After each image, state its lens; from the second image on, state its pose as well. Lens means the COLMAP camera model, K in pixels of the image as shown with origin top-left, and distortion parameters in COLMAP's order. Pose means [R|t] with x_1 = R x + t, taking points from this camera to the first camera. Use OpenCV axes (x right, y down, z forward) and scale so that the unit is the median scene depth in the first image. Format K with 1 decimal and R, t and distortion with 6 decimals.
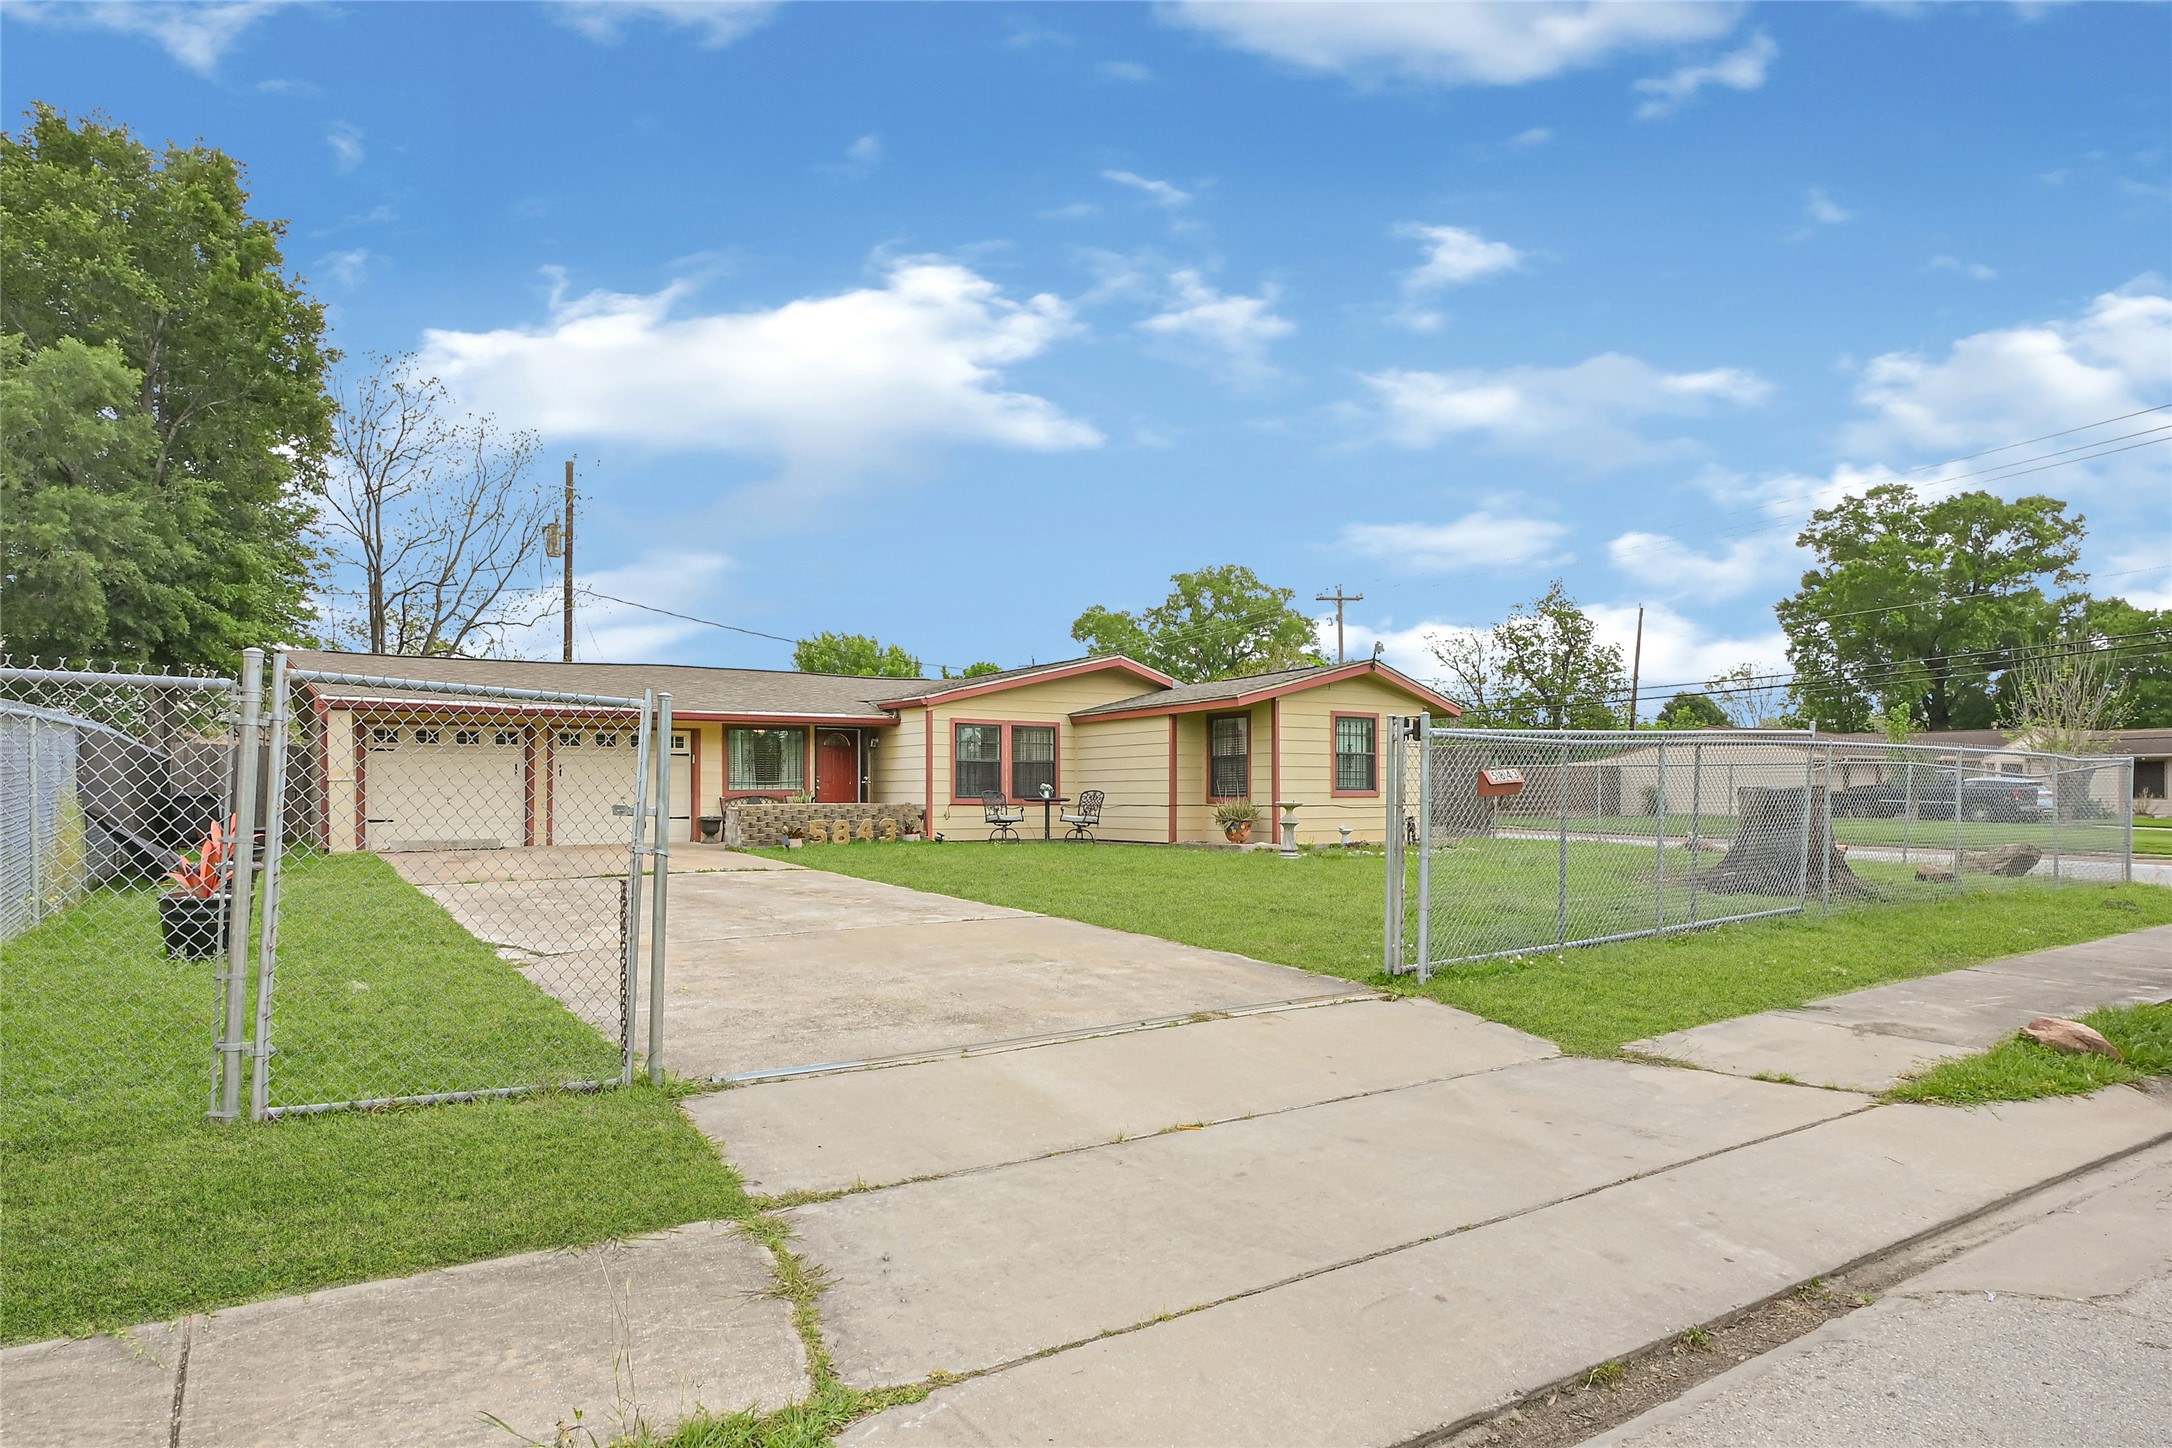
lens RADIAL K [[1152.8, 0, 1083.4], [0, 1152.8, 769.8], [0, 0, 1]] dist [-0.002727, -0.000525]
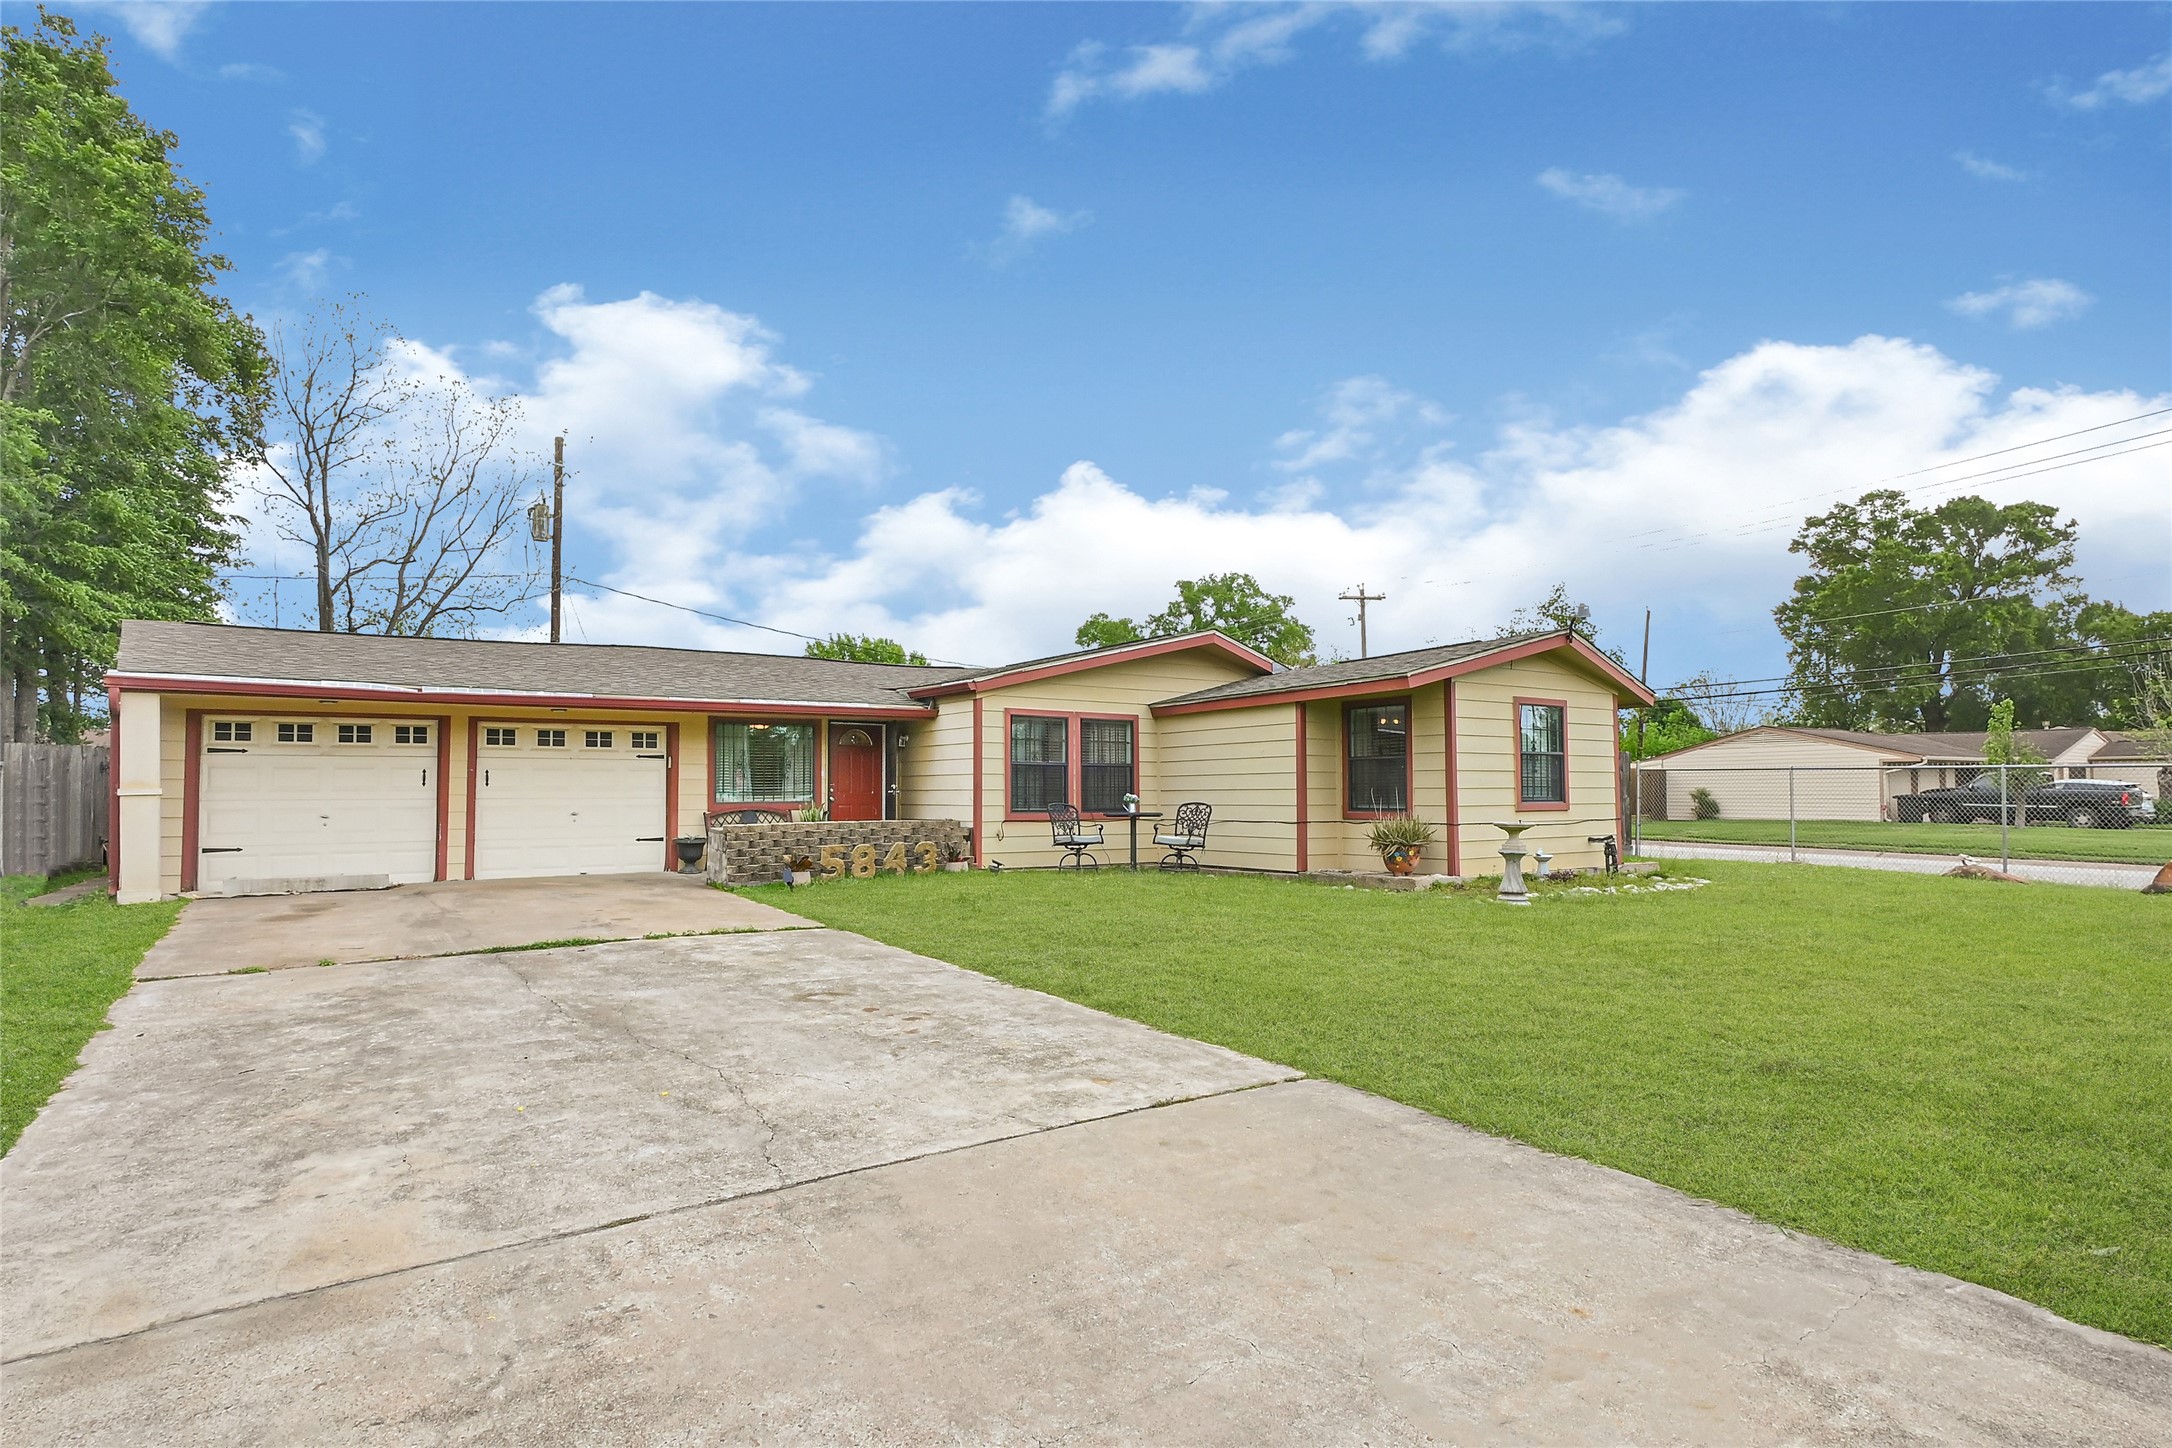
lens RADIAL K [[1093.6, 0, 1086.0], [0, 1093.6, 724.0], [0, 0, 1]] dist [-0.000243, -0.000077]
pose [[0.999981, -0.001994, 0.005793, -0.063007], [0.002248, 0.999018, -0.044238, -0.001892], [-0.005699, 0.044250, 0.999004, 0.259808]]
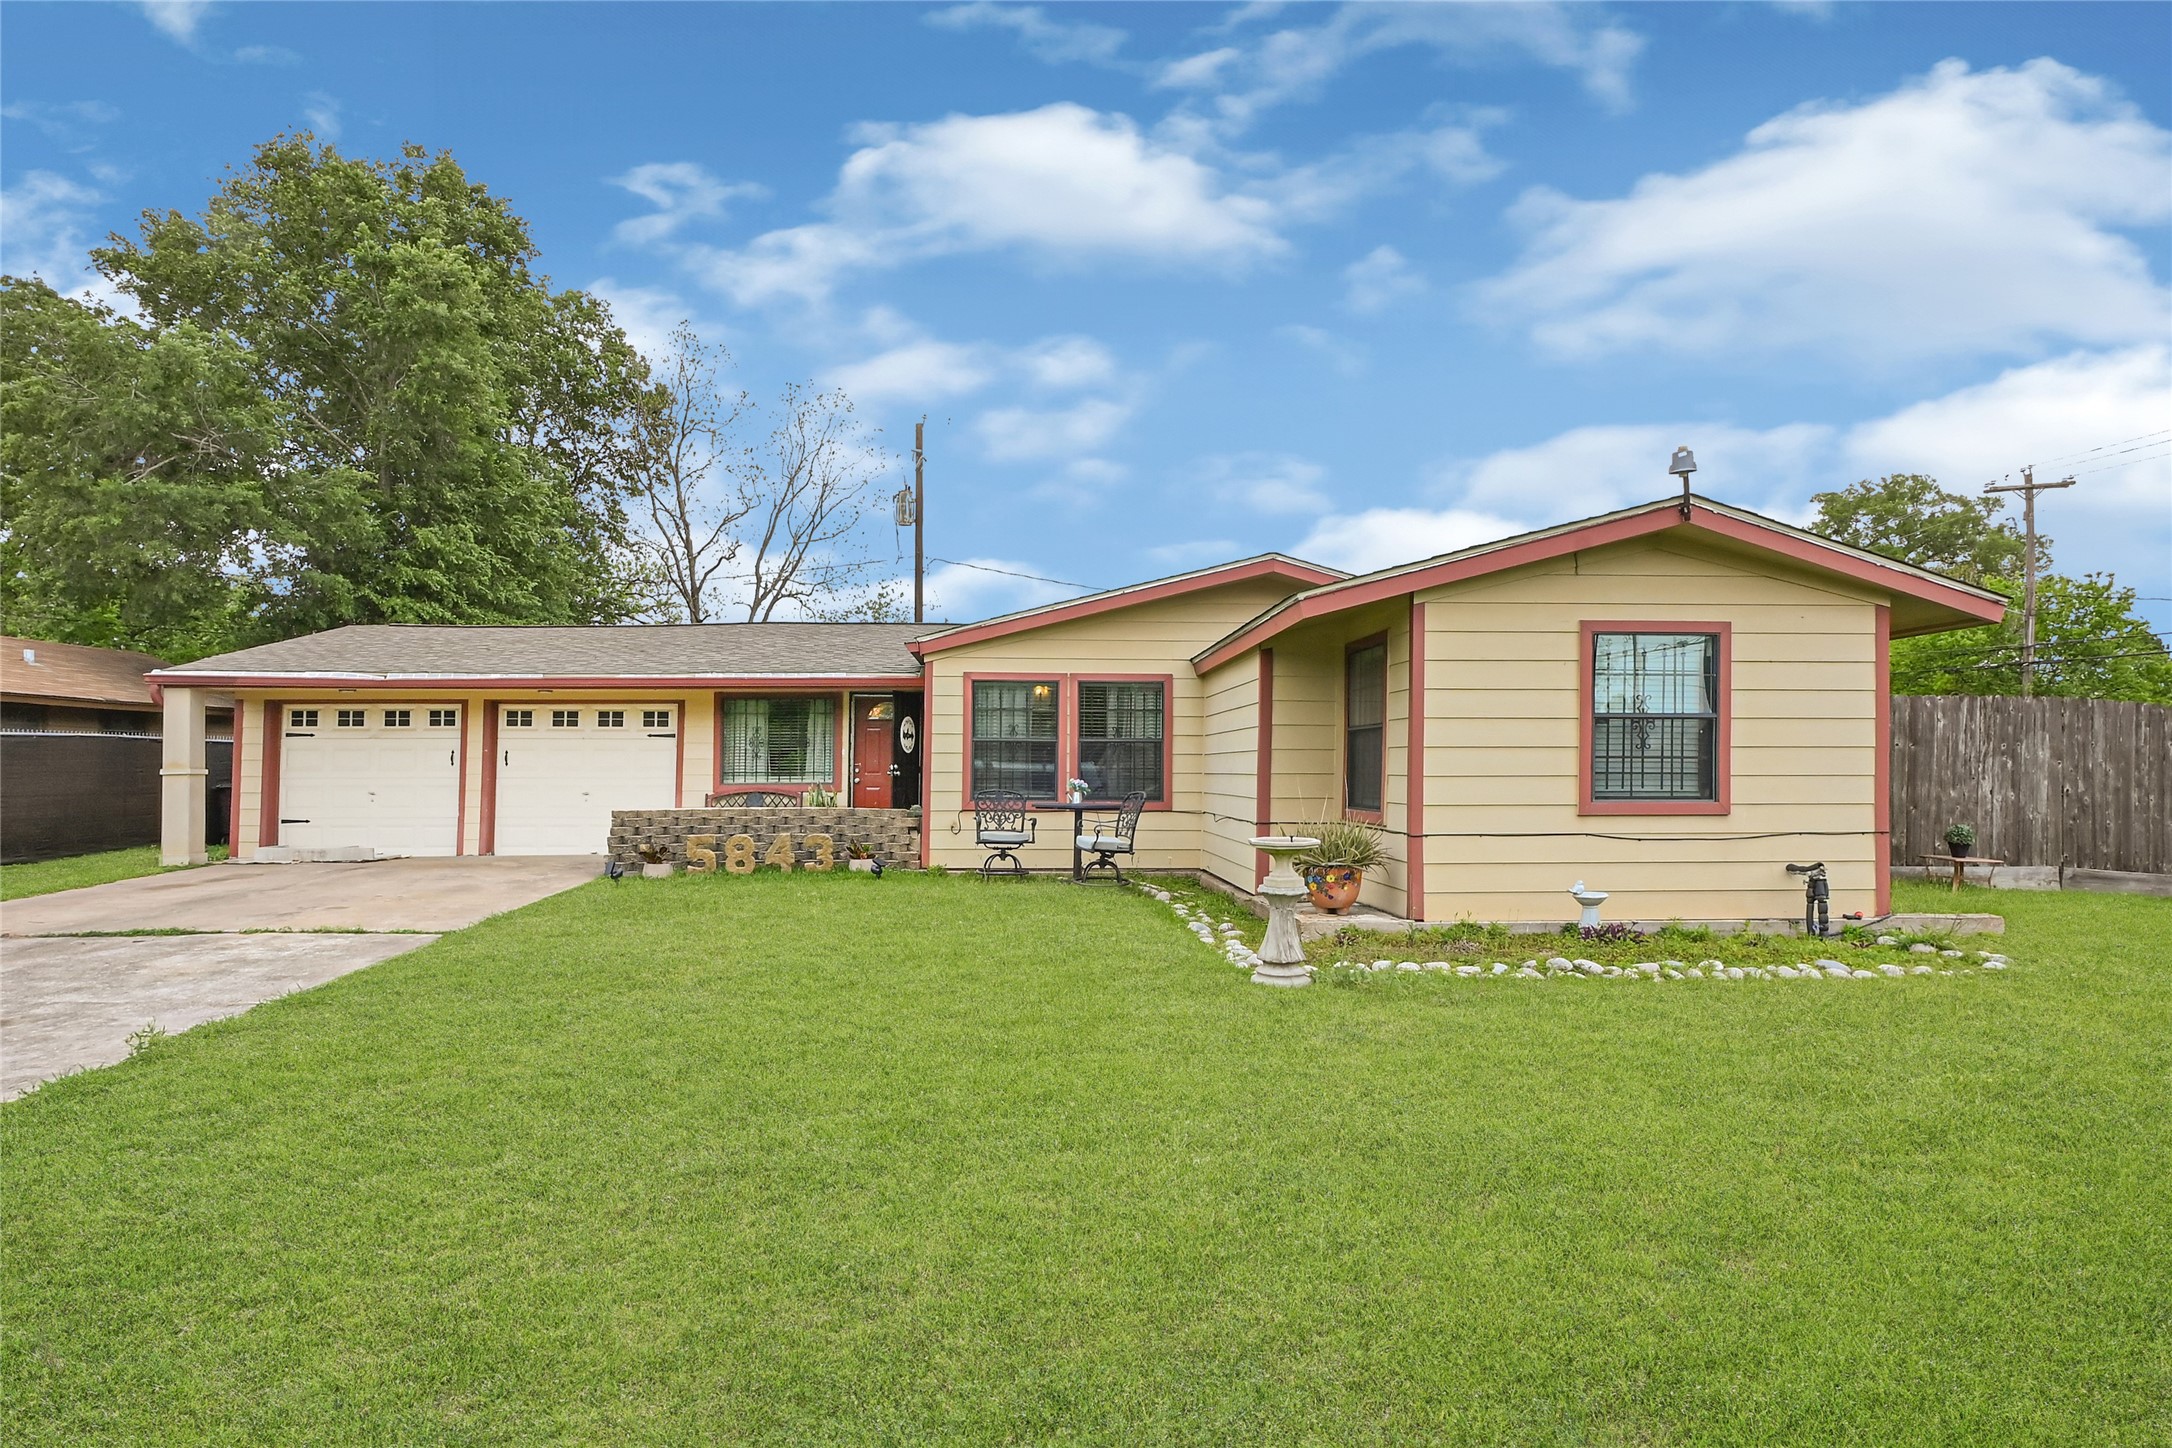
lens RADIAL K [[1154.2, 0, 1086.0], [0, 1154.2, 724.0], [0, 0, 1]] dist [0.001090, 0.000144]
pose [[0.865007, -0.016765, -0.501479, 0.248114], [0.007535, 0.999763, -0.020426, -0.003307], [0.501703, 0.013889, 0.864929, 0.472614]]
